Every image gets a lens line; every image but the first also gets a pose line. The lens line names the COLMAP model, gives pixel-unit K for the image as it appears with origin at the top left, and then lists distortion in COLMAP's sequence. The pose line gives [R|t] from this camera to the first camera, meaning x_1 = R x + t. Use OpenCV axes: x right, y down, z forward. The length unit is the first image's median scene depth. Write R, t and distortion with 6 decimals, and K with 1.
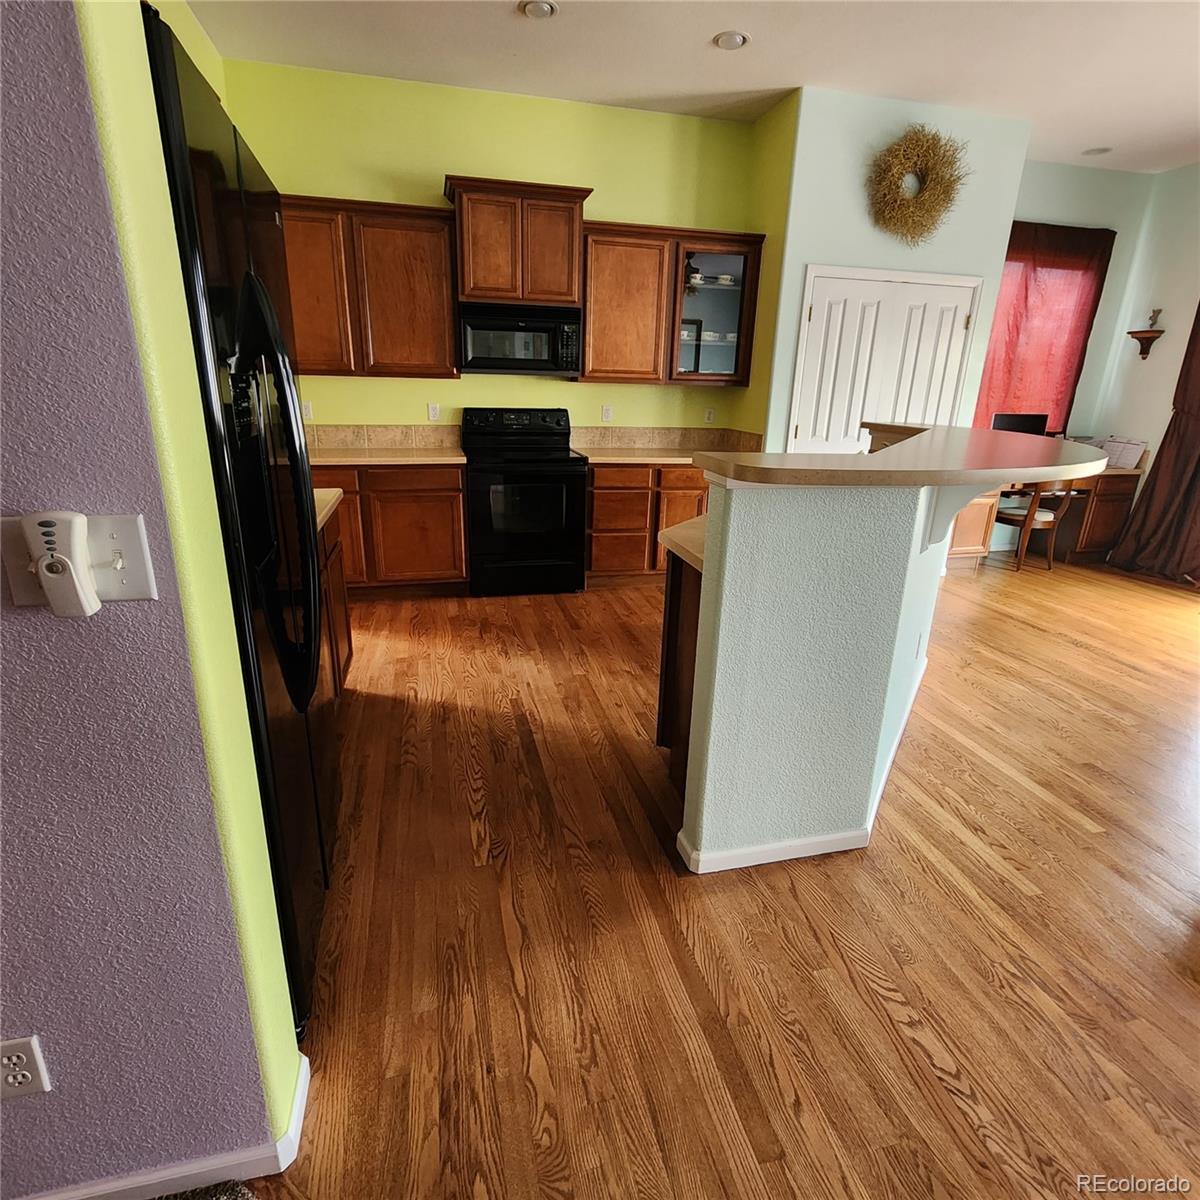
lens RADIAL K [[658.3, 0, 591.7], [0, 658.3, 600.4], [0, 0, 1]] dist [0.001284, 0.001020]
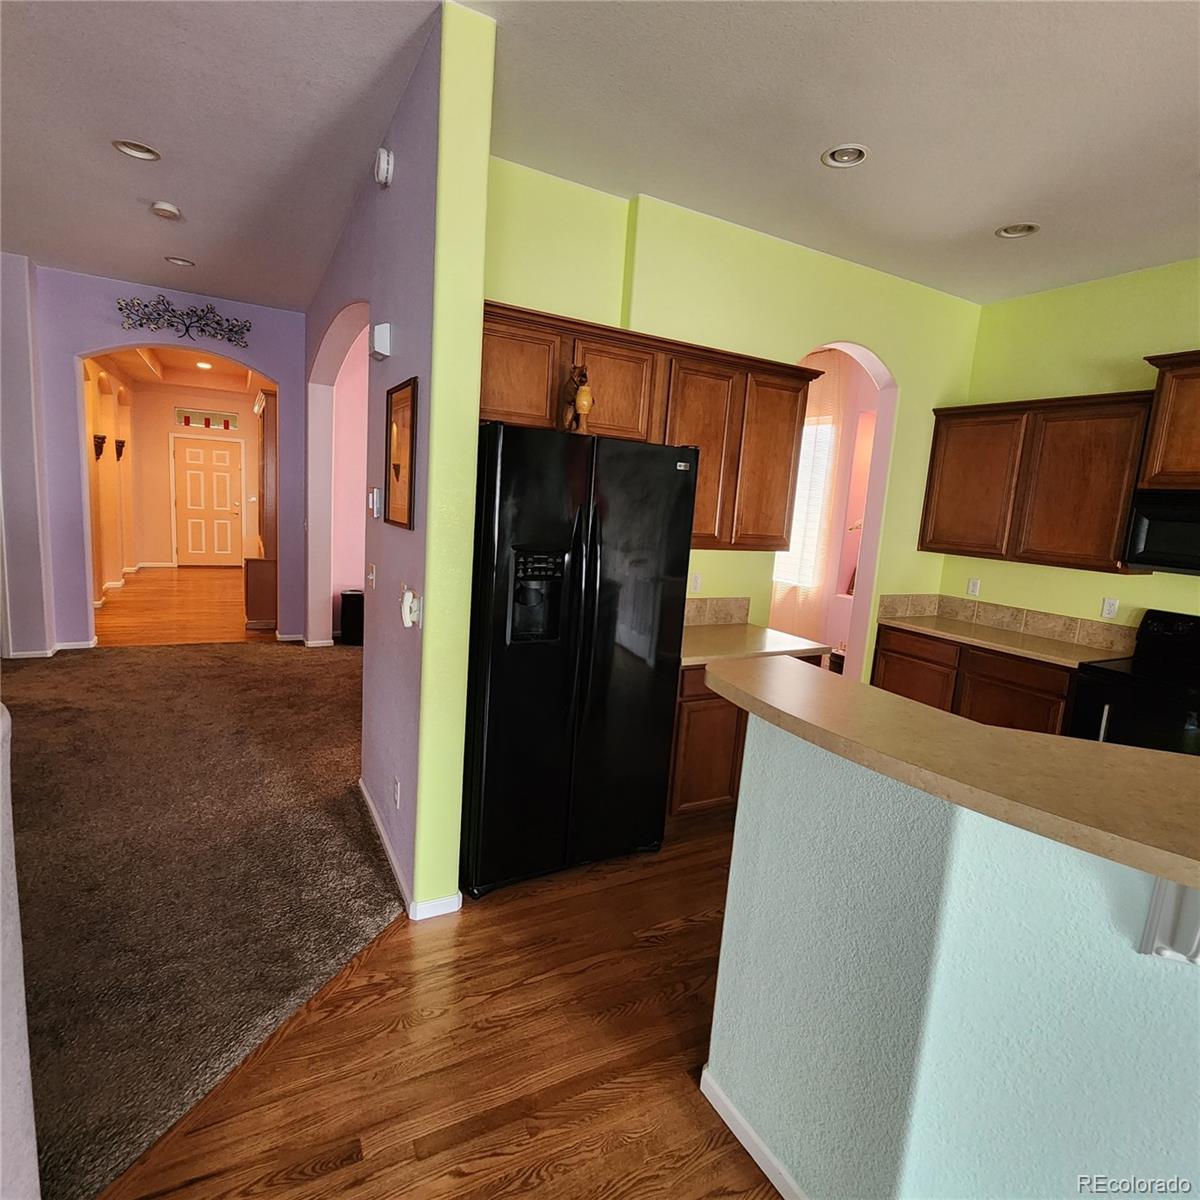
lens RADIAL K [[658.3, 0, 596.5], [0, 658.3, 592.9], [0, 0, 1]] dist [0.001284, 0.001020]
pose [[0.256098, 0.132373, -0.957544, 0.450235], [-0.363948, 0.930892, 0.031350, -0.102556], [0.895520, 0.340468, 0.286576, 0.179671]]
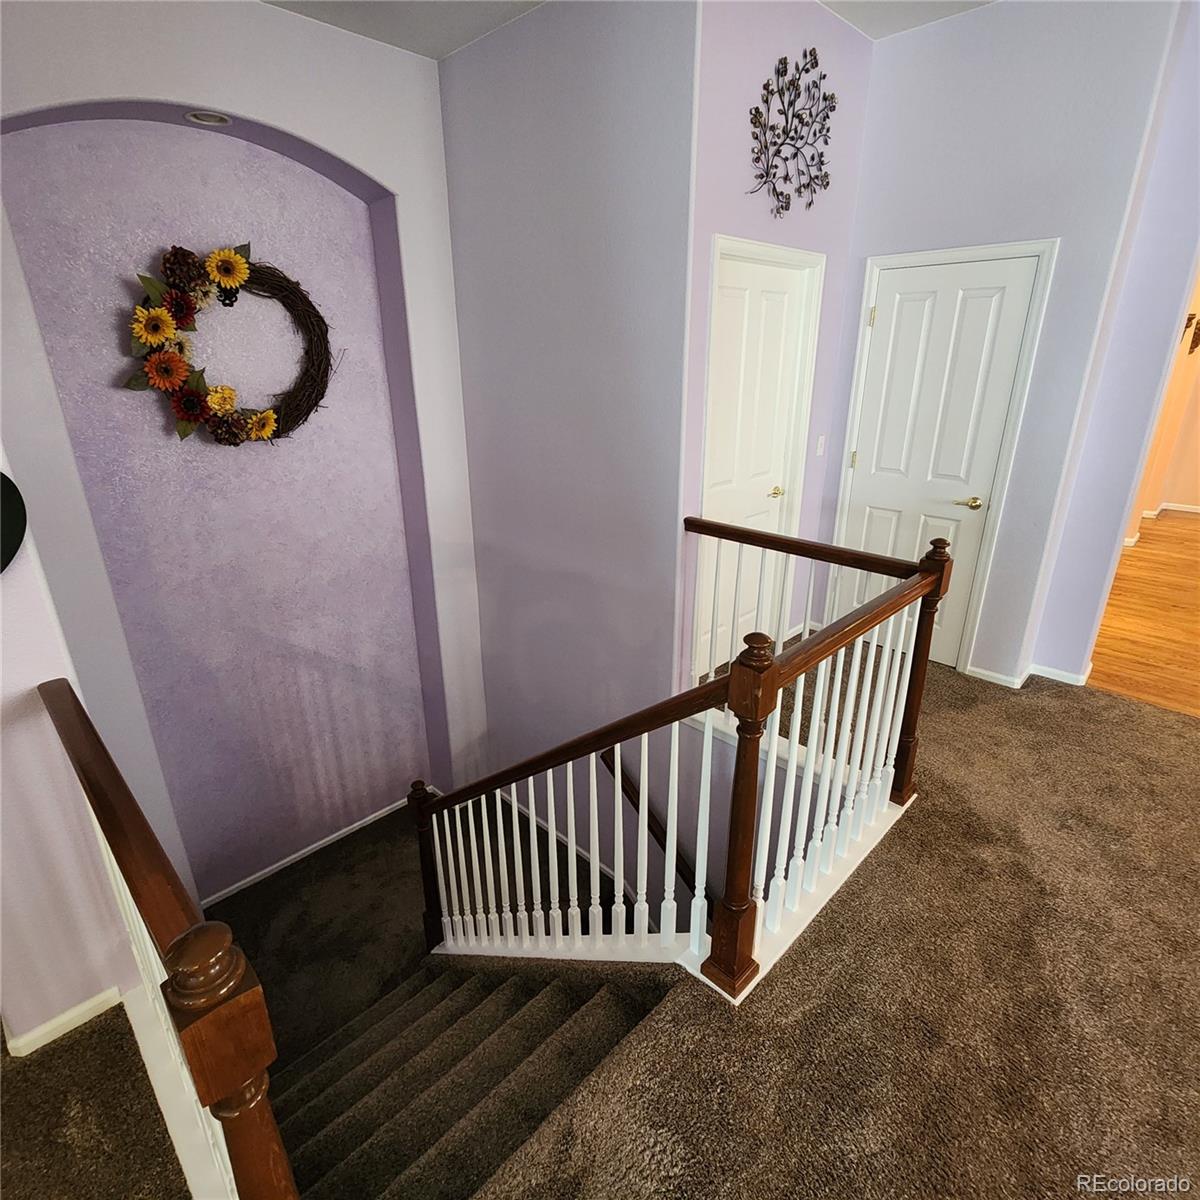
lens RADIAL K [[658.3, 0, 593.7], [0, 658.3, 590.8], [0, 0, 1]] dist [0.001284, 0.001020]
pose [[-0.850748, 0.160341, -0.500518, -0.215828], [-0.182750, 0.802655, 0.567757, -0.028401], [0.492778, 0.574488, -0.653555, -0.169252]]
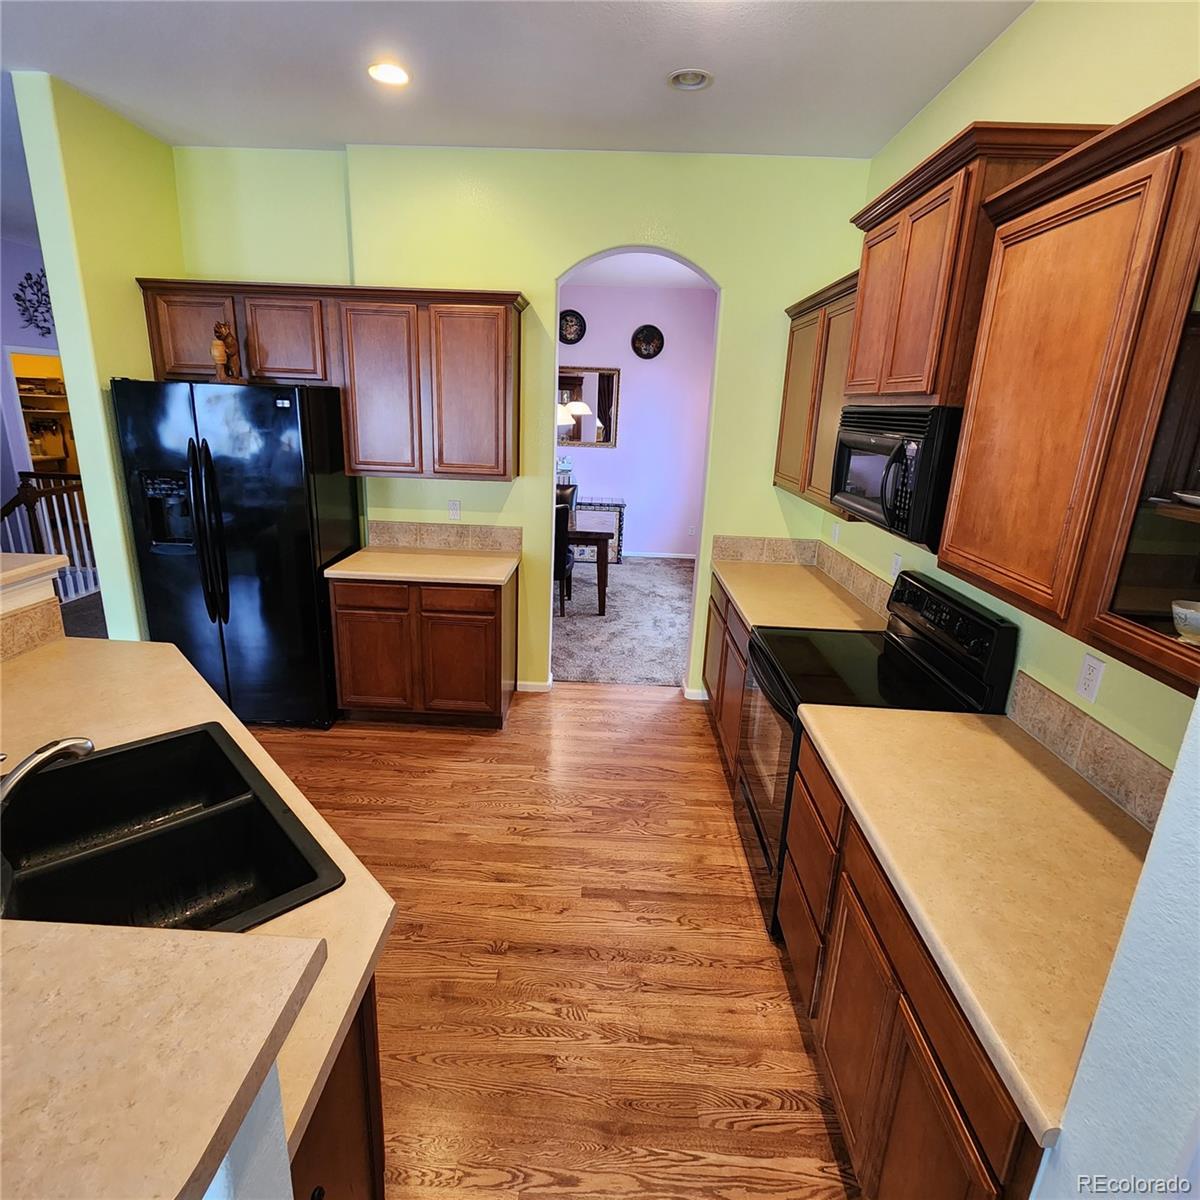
lens RADIAL K [[658.3, 0, 592.2], [0, 658.3, 590.6], [0, 0, 1]] dist [0.001284, 0.001020]
pose [[-0.265249, 0.228945, -0.936604, 0.496241], [-0.346109, 0.884047, 0.314116, -0.411123], [0.899918, 0.407486, -0.155252, 0.951573]]
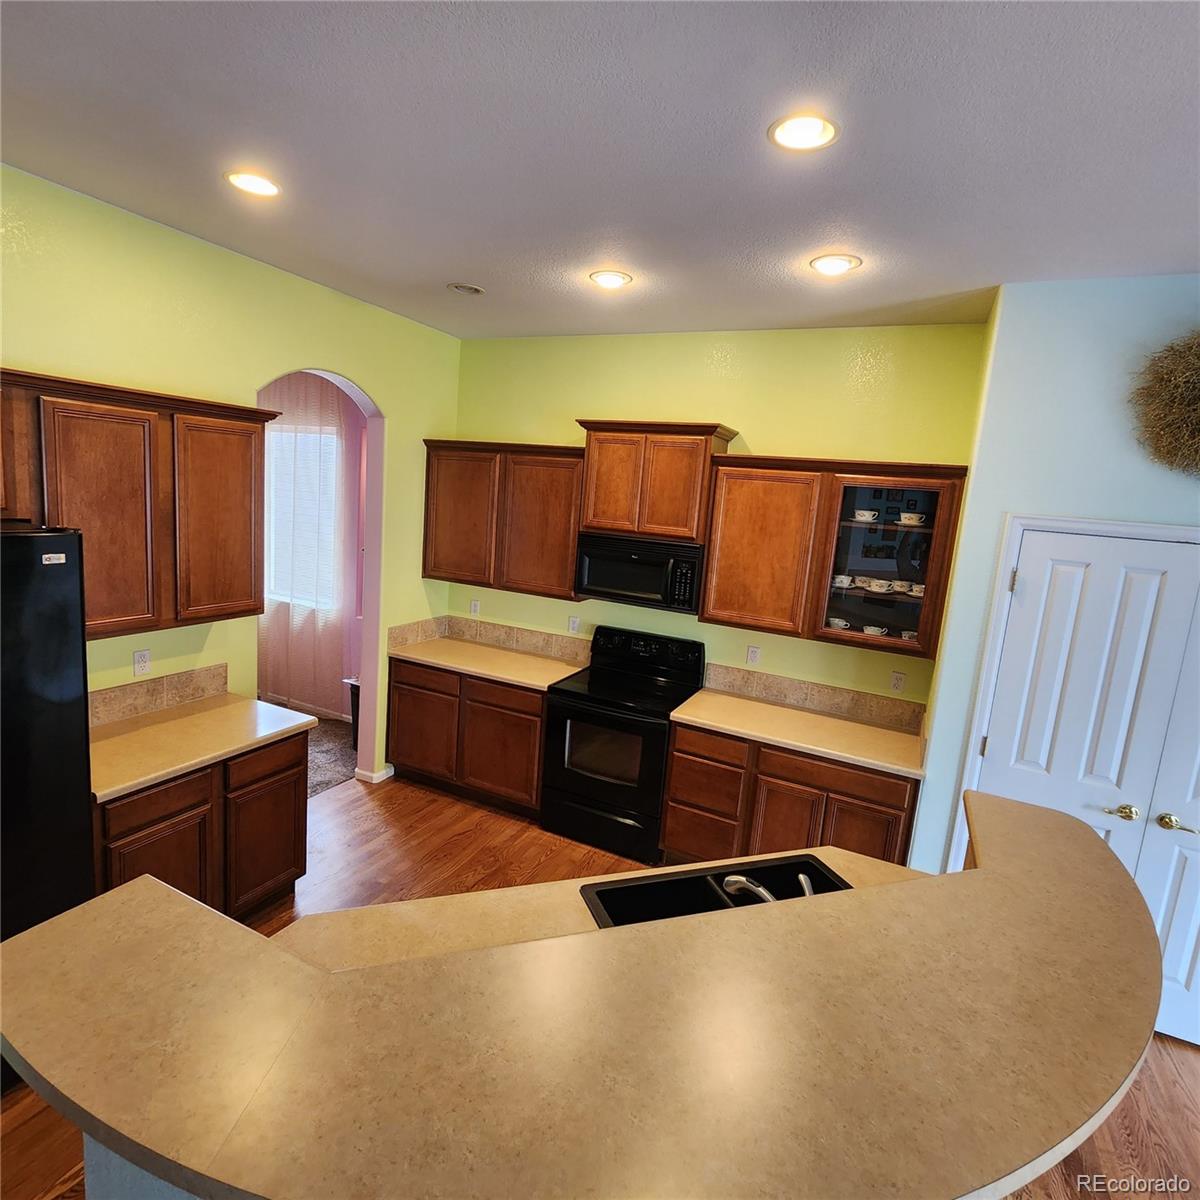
lens RADIAL K [[658.3, 0, 594.0], [0, 658.3, 591.1], [0, 0, 1]] dist [0.001284, 0.001020]
pose [[0.773354, 0.129923, -0.620519, 0.444783], [-0.253833, 0.960354, -0.115275, -0.257934], [0.580941, 0.246657, 0.775672, 0.263574]]
